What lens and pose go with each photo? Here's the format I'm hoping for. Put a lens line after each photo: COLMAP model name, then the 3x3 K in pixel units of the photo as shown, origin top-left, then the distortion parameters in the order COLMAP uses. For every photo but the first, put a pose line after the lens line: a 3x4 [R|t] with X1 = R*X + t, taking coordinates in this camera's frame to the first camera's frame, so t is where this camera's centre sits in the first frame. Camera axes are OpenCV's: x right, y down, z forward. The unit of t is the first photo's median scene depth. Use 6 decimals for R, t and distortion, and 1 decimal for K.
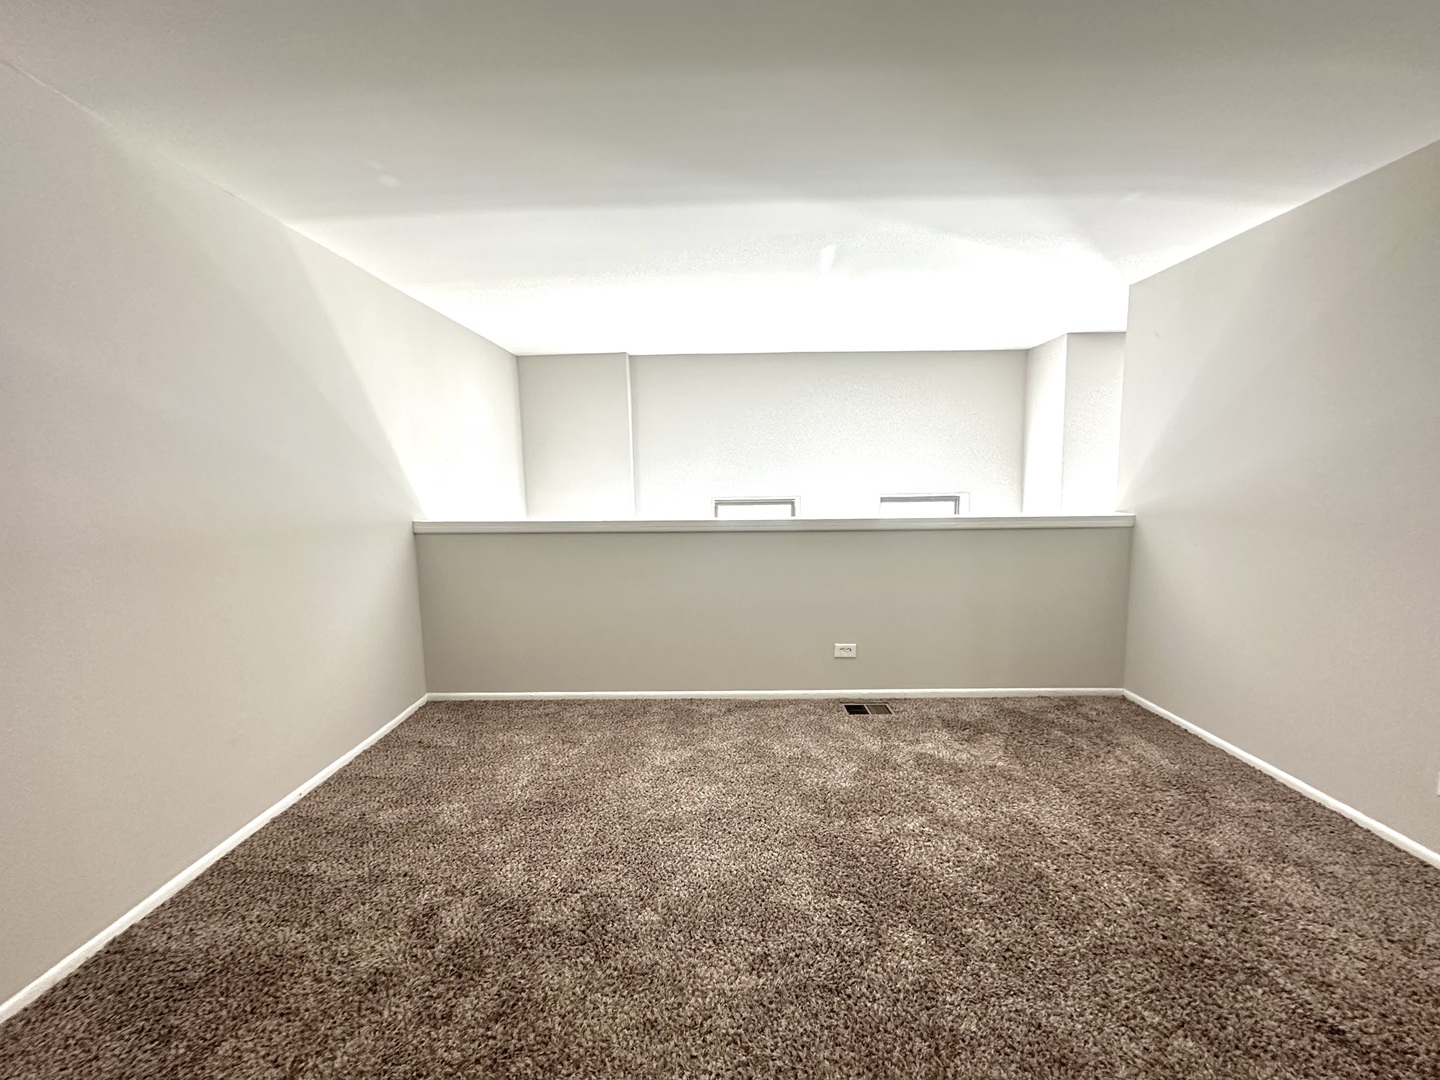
lens RADIAL K [[574.0, 0, 720.0], [0, 574.0, 540.0], [0, 0, 1]] dist [-0.001828, 0.000439]
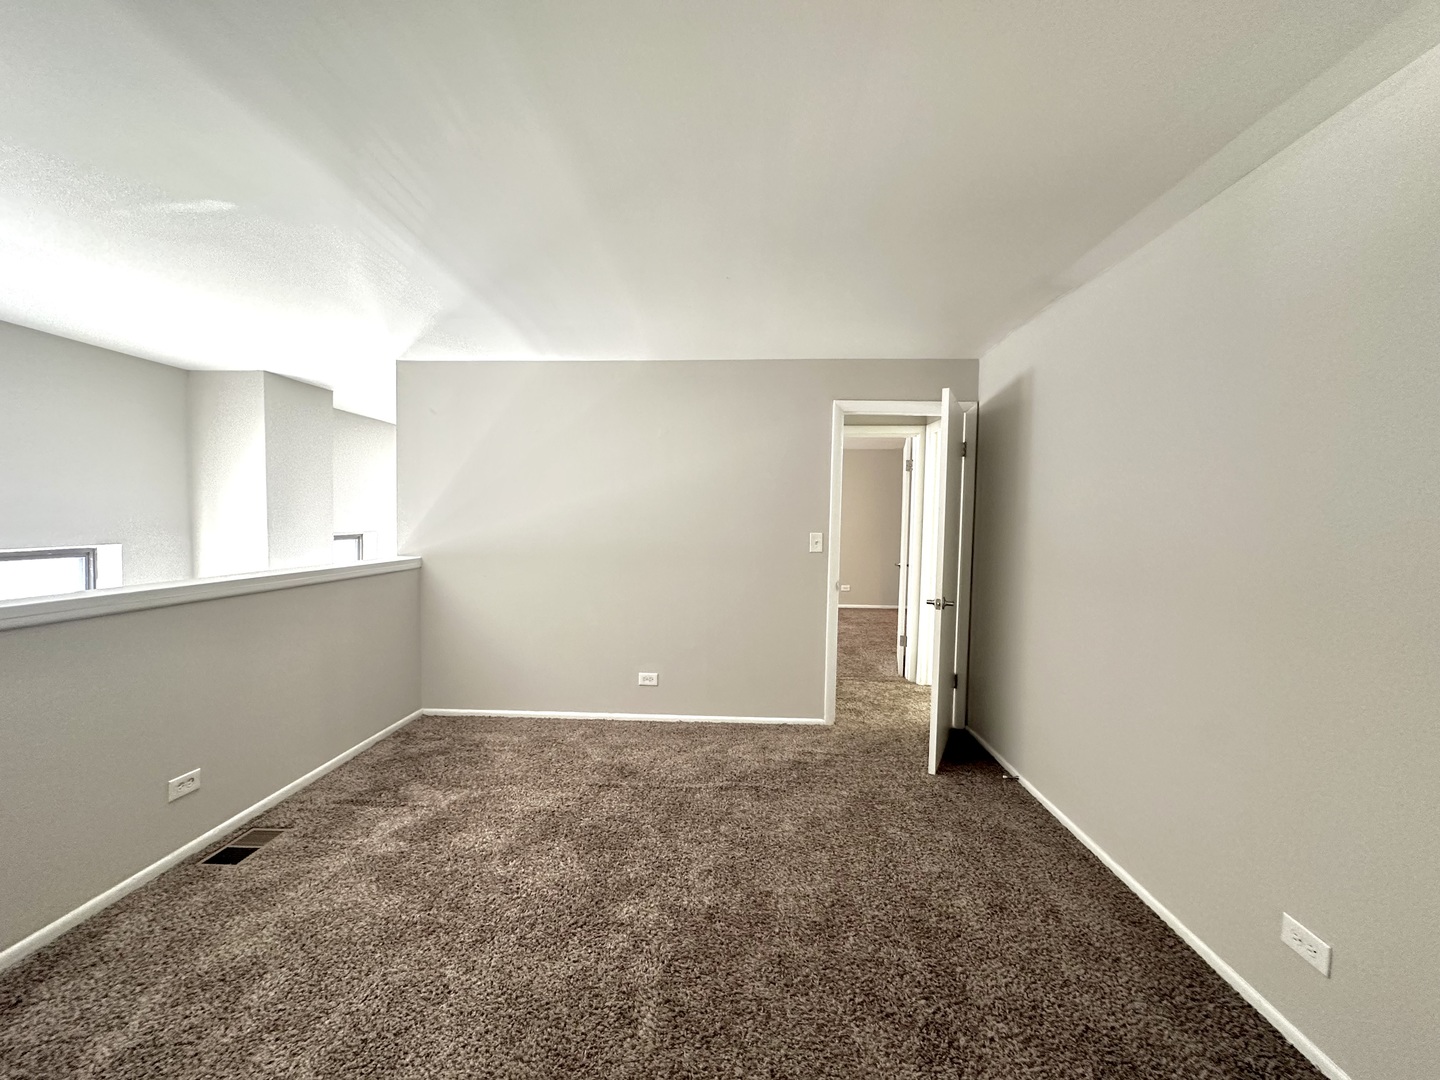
lens RADIAL K [[574.0, 0, 720.0], [0, 574.0, 540.0], [0, 0, 1]] dist [-0.001828, 0.000439]
pose [[0.027031, -0.021635, 0.999400, -0.471664], [0.092259, 0.995553, 0.019056, -0.049321], [-0.995368, 0.091689, 0.028906, 0.380433]]
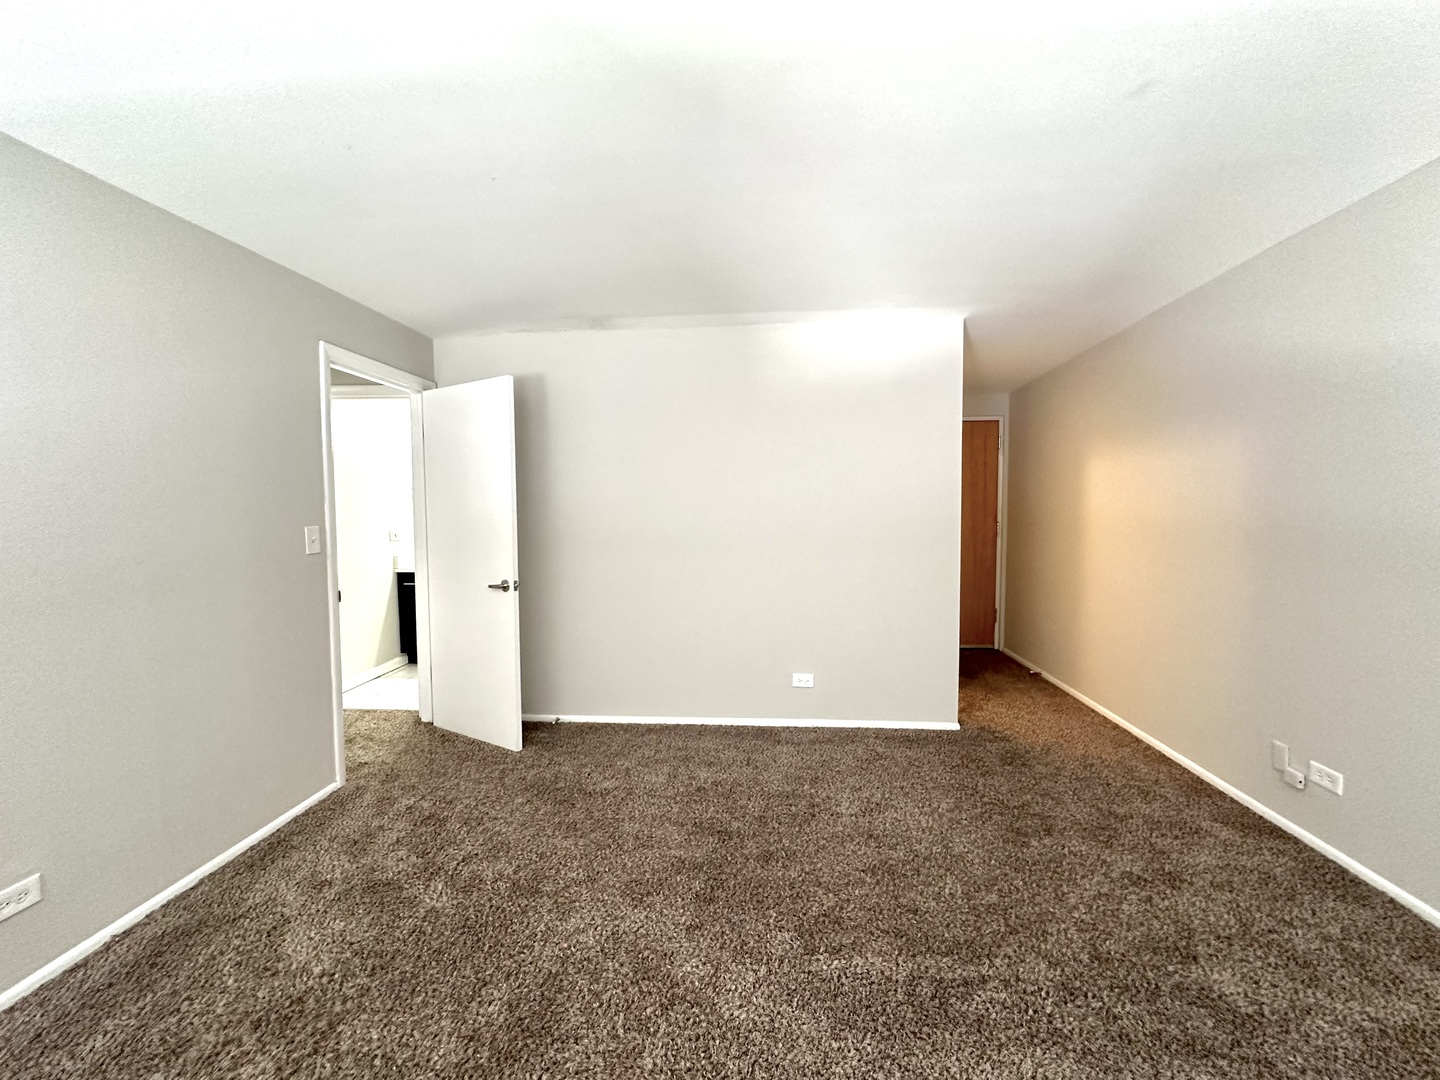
lens RADIAL K [[574.0, 0, 720.0], [0, 574.0, 540.0], [0, 0, 1]] dist [-0.001828, 0.000439]
pose [[-0.997428, 0.022502, 0.068050, 0.096873], [0.033358, 0.986082, 0.162877, -0.120334], [-0.063438, 0.164728, -0.984297, 1.016369]]
